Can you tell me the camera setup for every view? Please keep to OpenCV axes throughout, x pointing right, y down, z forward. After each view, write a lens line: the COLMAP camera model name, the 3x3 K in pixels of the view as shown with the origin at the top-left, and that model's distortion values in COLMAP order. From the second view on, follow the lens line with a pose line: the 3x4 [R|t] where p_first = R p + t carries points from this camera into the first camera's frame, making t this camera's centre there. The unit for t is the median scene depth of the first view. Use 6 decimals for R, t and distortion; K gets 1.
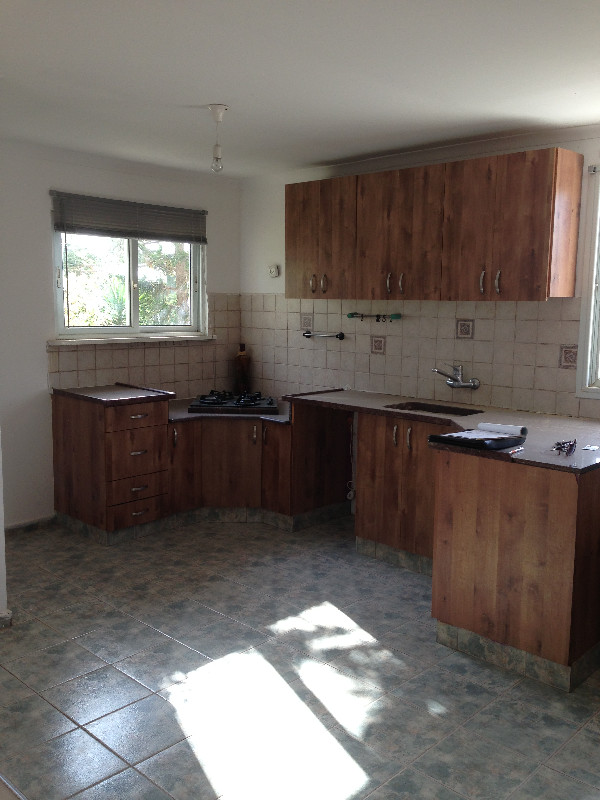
lens RADIAL K [[760.9, 0, 298.7], [0, 760.9, 400.1], [0, 0, 1]] dist [0.091123, 0.000000]
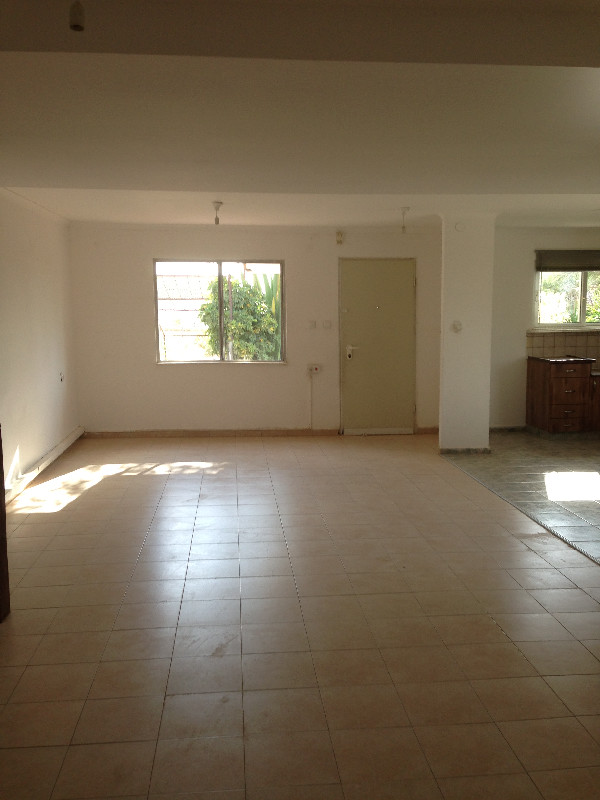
lens RADIAL K [[760.9, 0, 299.0], [0, 760.9, 399.5], [0, 0, 1]] dist [0.091123, 0.000000]
pose [[0.762789, 0.053558, -0.644425, 0.456804], [-0.070859, 0.997486, -0.000974, 0.130566], [0.642753, 0.046406, 0.764667, -0.766152]]
